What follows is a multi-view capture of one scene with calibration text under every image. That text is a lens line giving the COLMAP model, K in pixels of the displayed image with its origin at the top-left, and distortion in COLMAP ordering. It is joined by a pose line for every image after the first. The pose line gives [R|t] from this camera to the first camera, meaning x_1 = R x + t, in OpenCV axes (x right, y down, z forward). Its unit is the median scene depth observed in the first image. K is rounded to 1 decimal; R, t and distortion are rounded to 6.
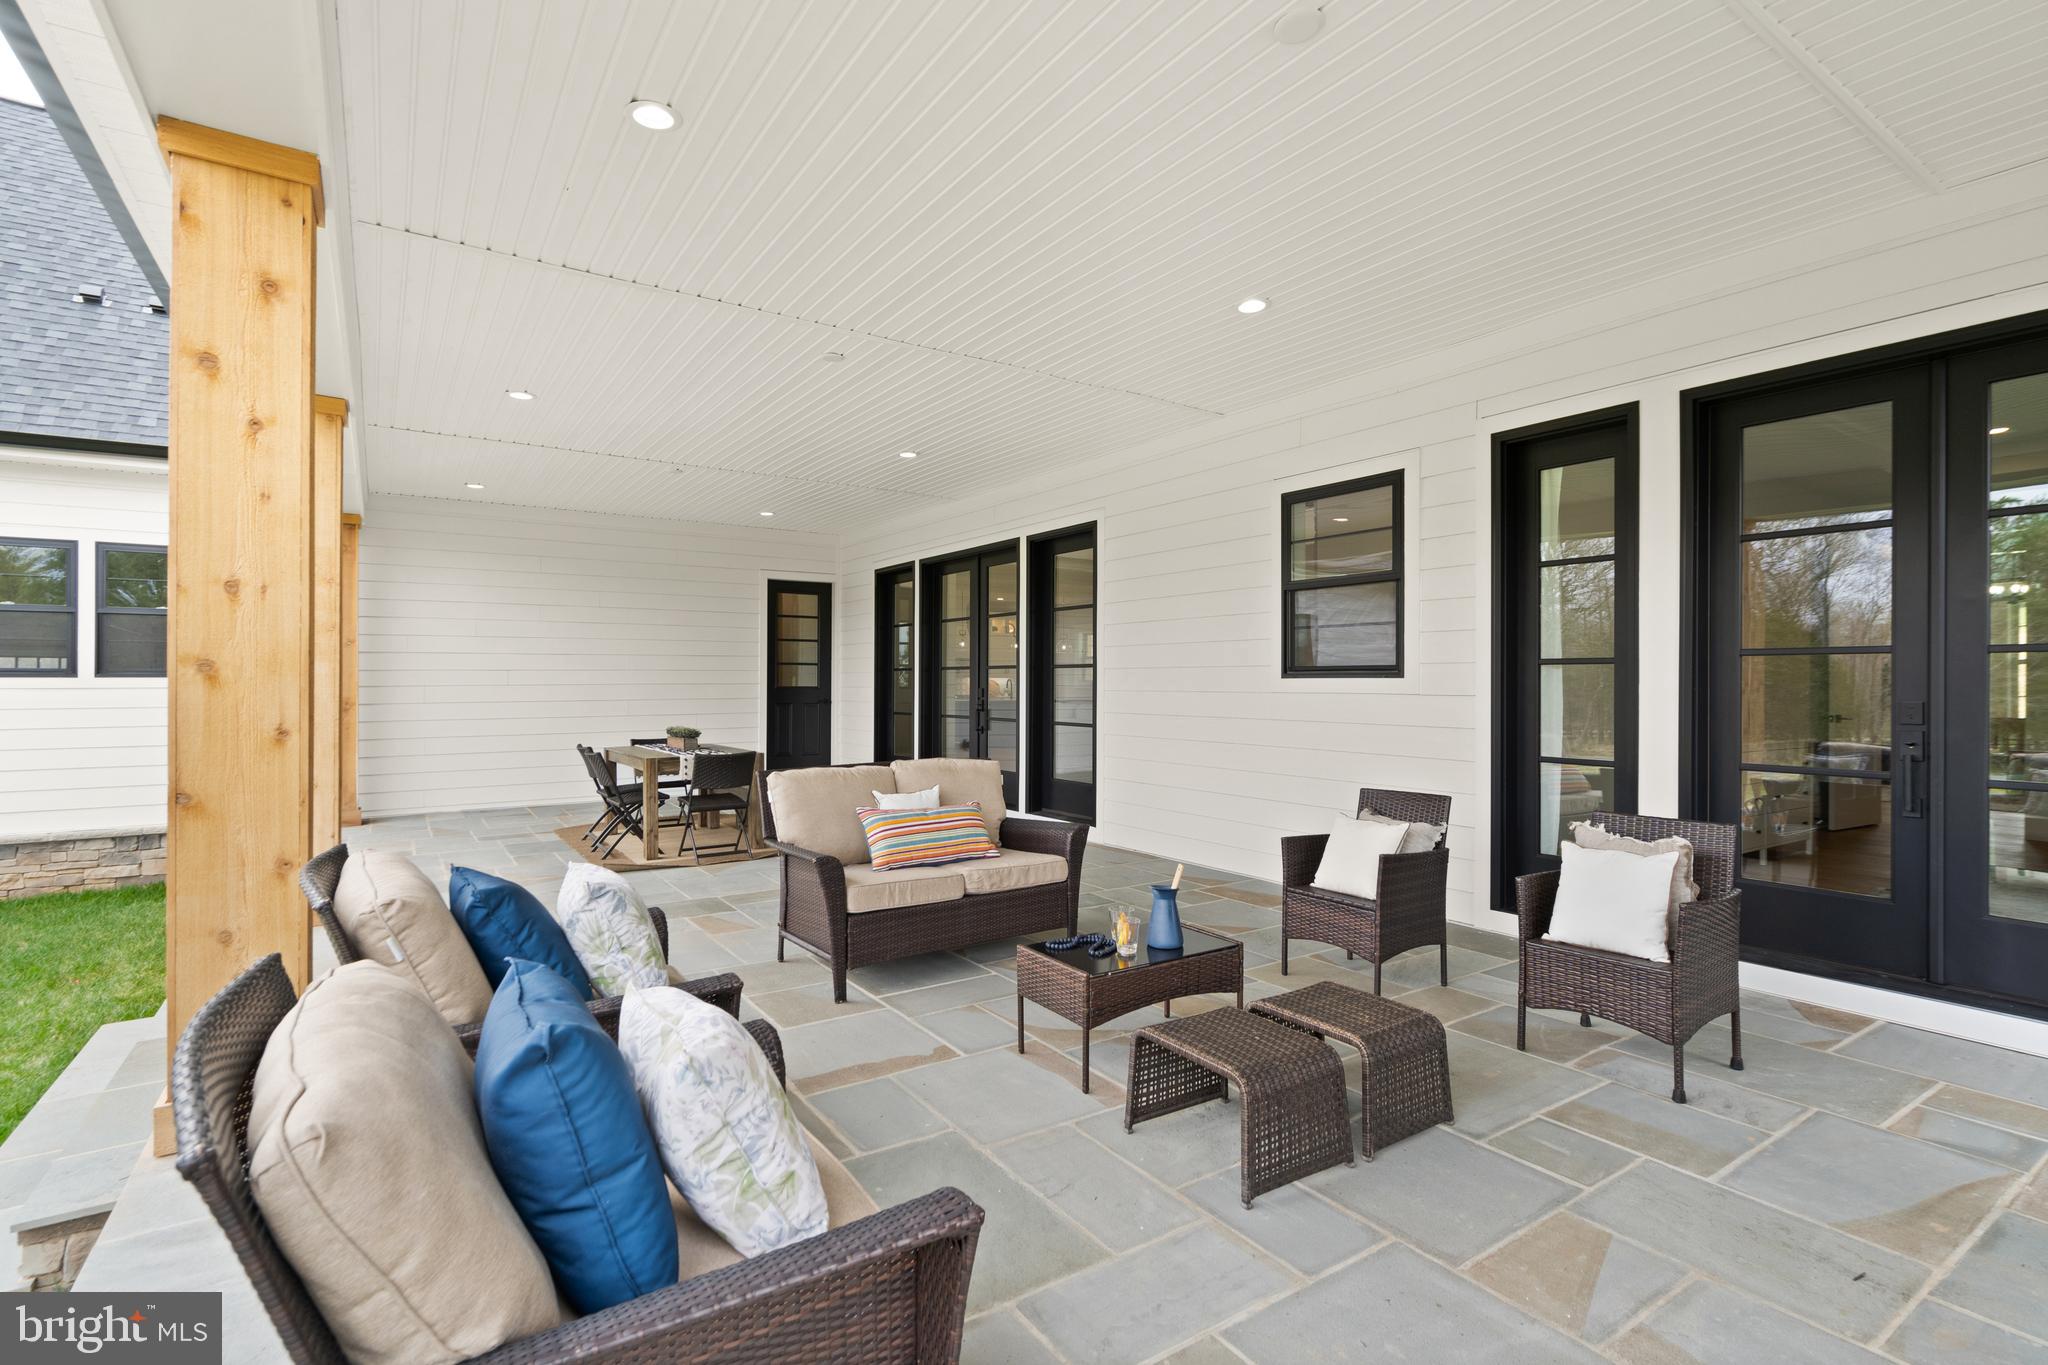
lens RADIAL K [[936.5, 0, 997.8], [0, 936.5, 686.6], [0, 0, 1]] dist [0.000621, 0.000105]
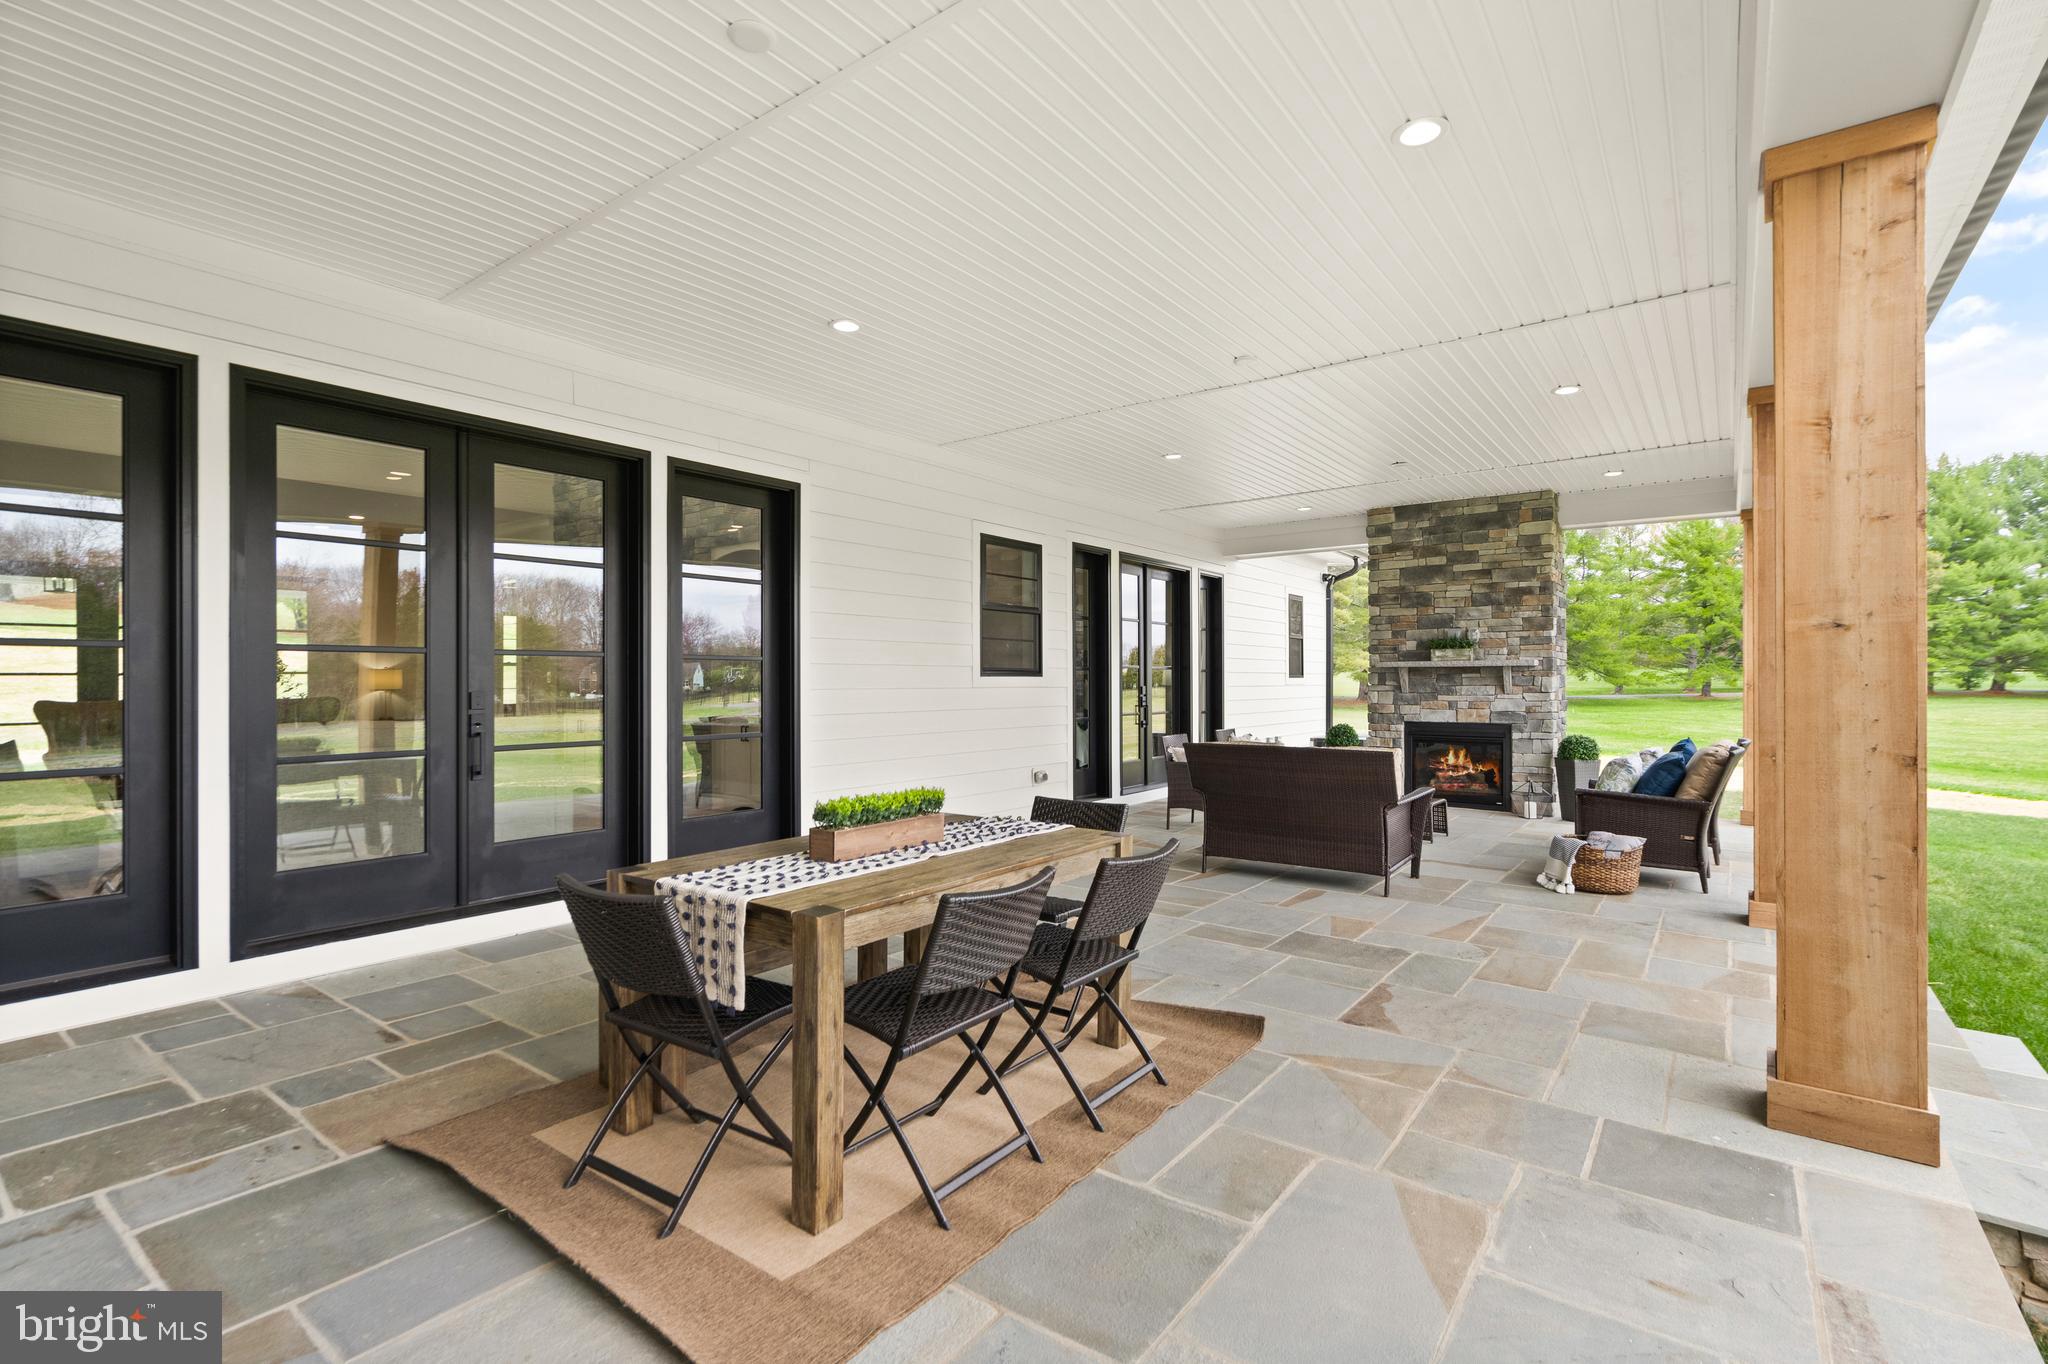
lens RADIAL K [[936.5, 0, 997.8], [0, 936.5, 686.1], [0, 0, 1]] dist [0.000621, 0.000105]
pose [[-0.316114, -0.008167, 0.948686, -0.547540], [0.004249, 0.999941, 0.010024, -0.004996], [-0.948712, 0.007200, -0.316061, 0.815023]]
